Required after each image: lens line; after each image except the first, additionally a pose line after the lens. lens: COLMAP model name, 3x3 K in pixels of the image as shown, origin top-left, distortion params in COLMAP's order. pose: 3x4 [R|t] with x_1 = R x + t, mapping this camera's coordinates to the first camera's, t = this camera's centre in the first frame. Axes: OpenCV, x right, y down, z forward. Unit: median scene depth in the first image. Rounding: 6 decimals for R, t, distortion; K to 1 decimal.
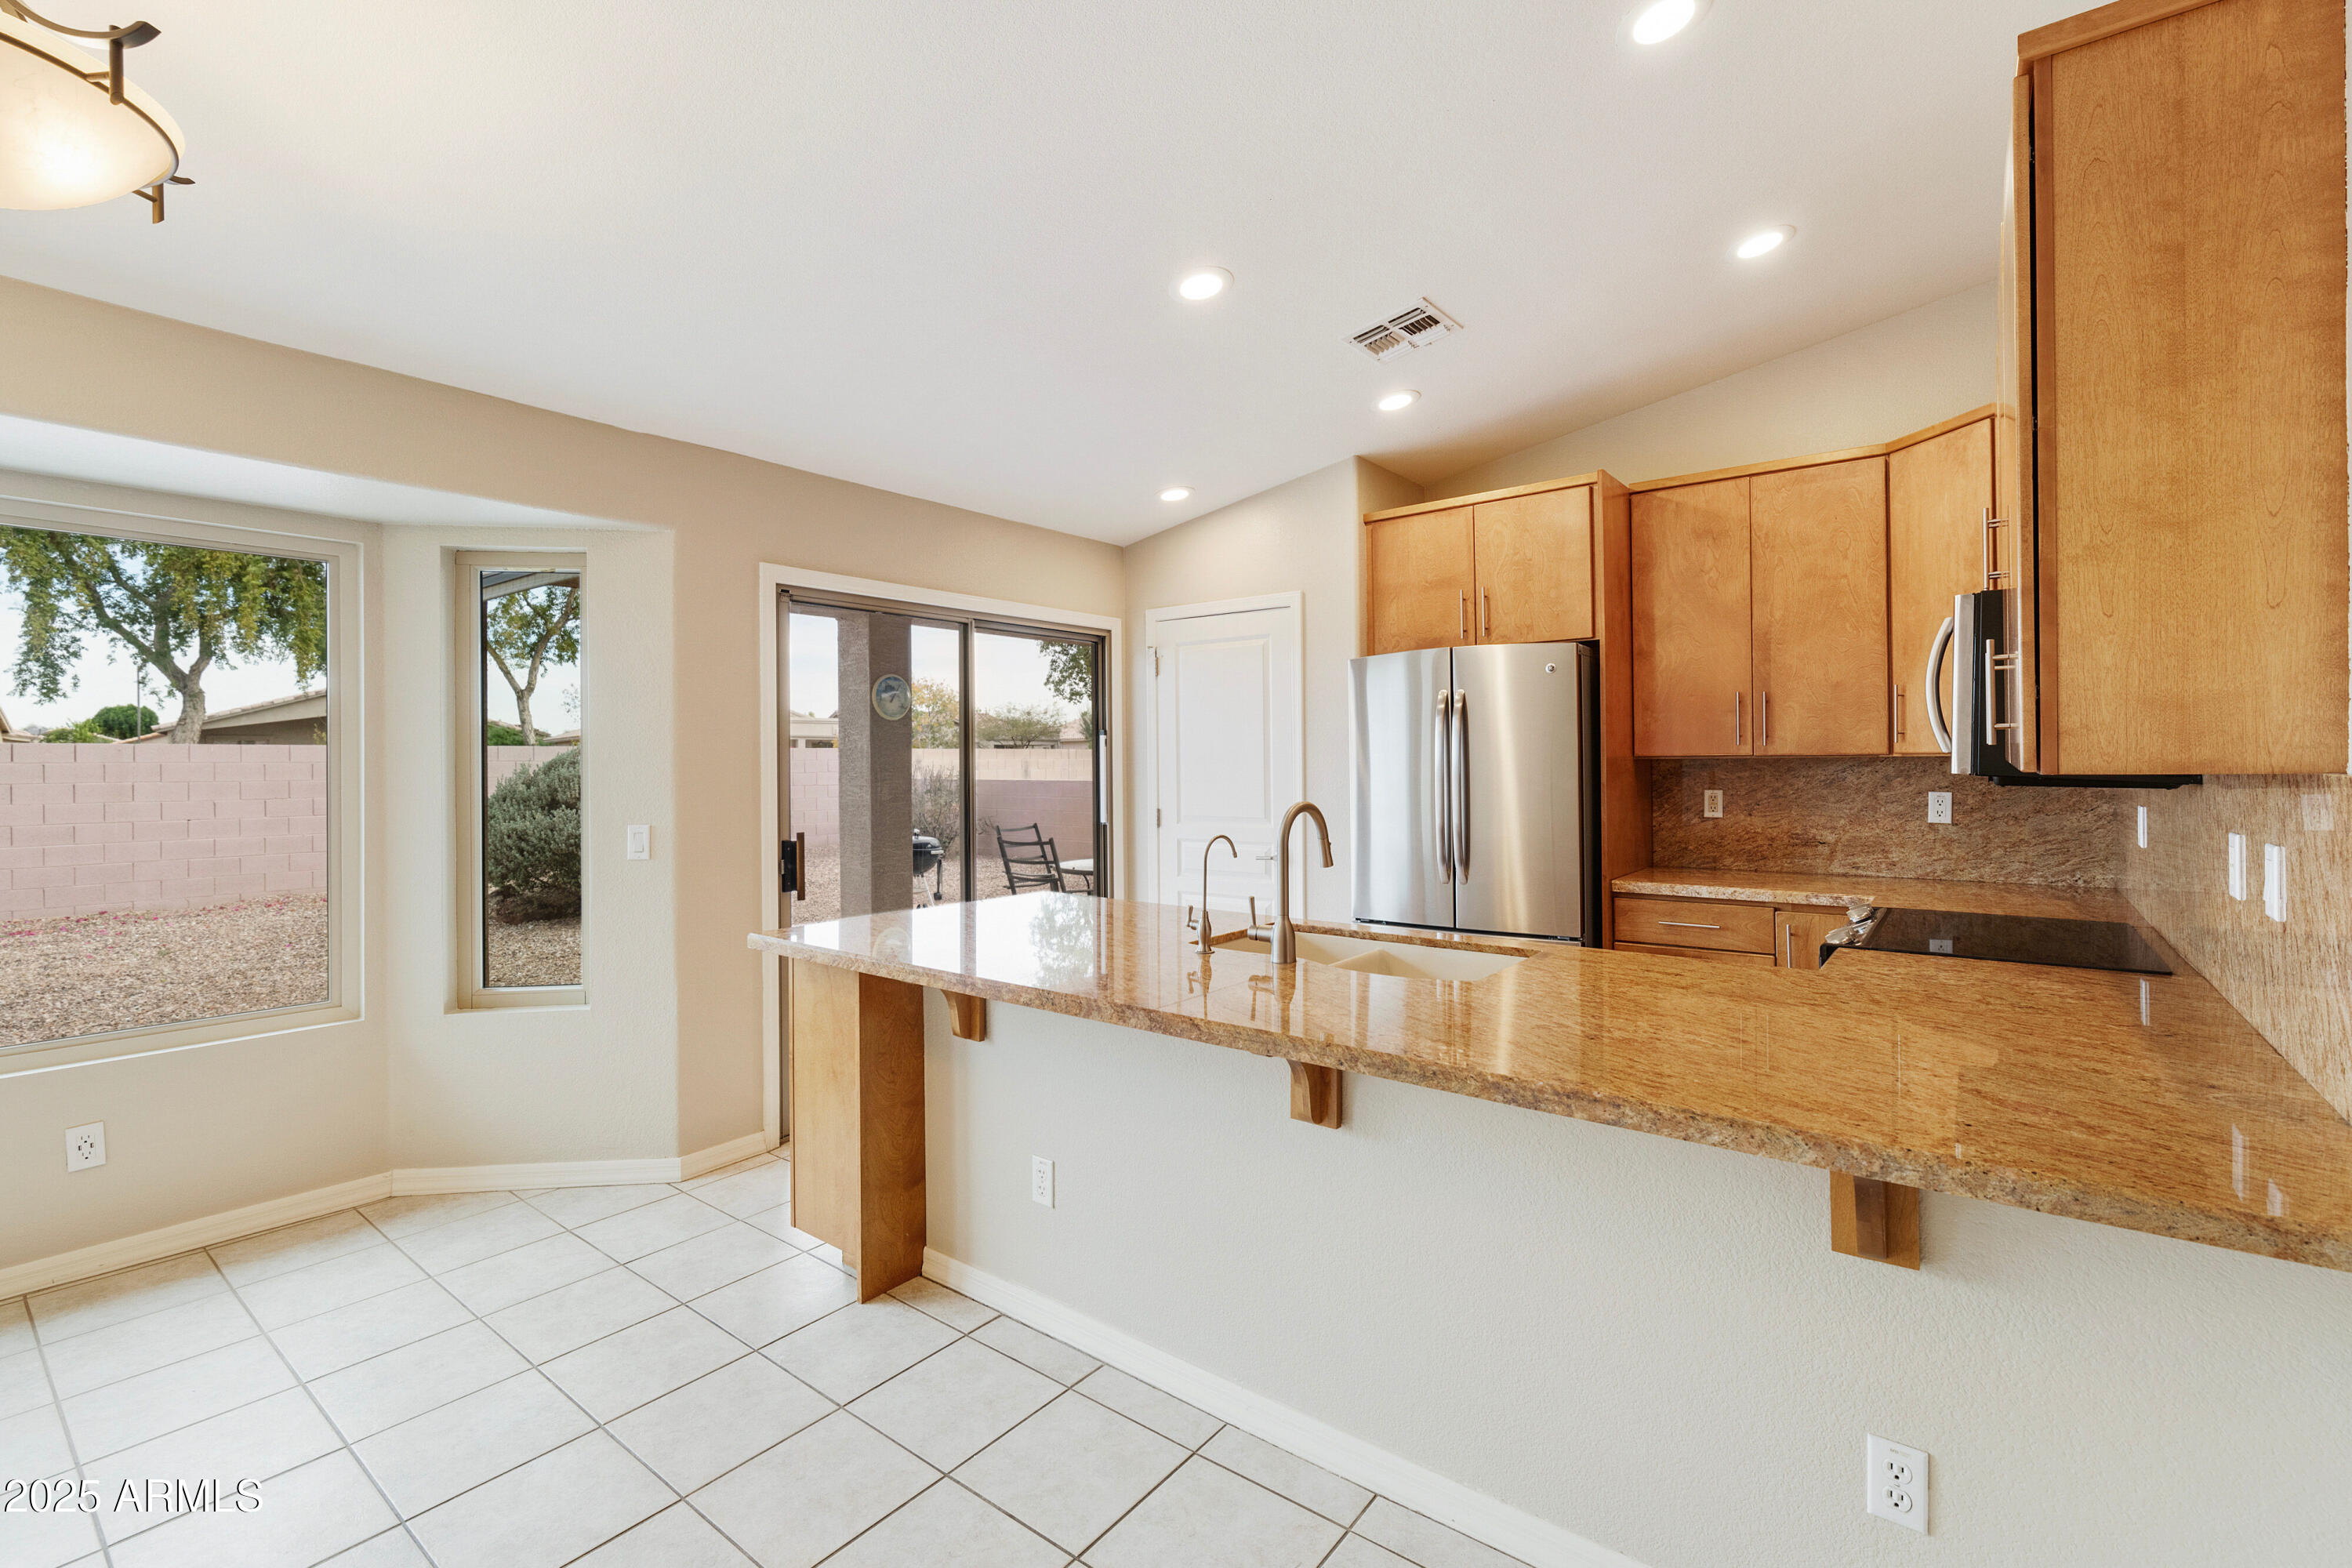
lens RADIAL K [[1020.9, 0, 1183.1], [0, 1020.9, 735.9], [0, 0, 1]] dist [-0.002266, -0.000780]
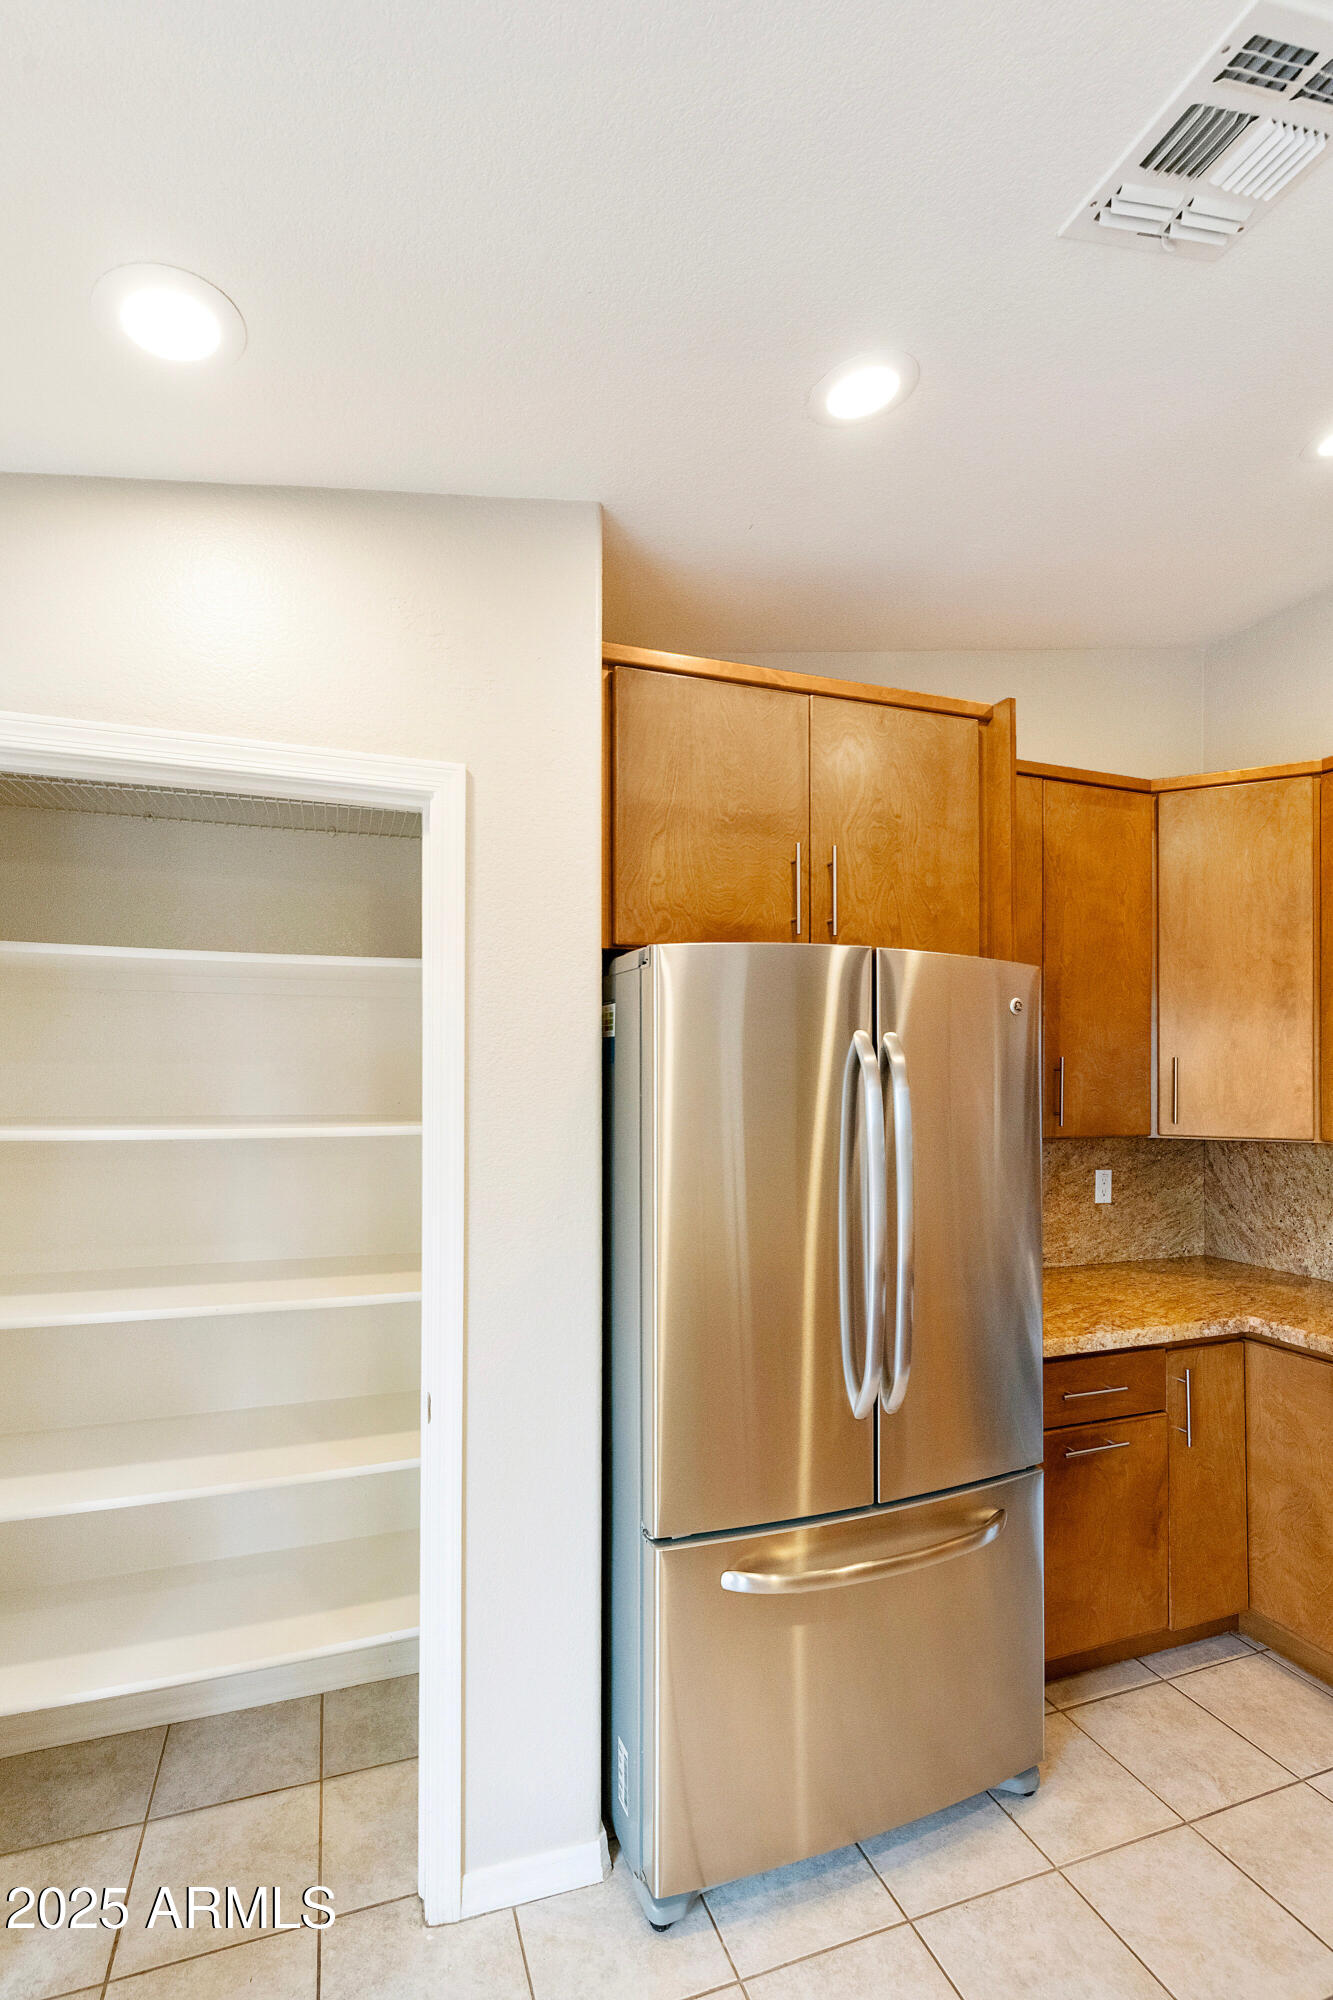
lens RADIAL K [[877.6, 0, 627.8], [0, 877.6, 1056.3], [0, 0, 1]] dist [0.001452, -0.000002]
pose [[0.555193, 0.029114, 0.831212, -0.174460], [-0.030398, 0.999430, -0.014702, -0.023933], [-0.831166, -0.017104, 0.555761, 0.907951]]
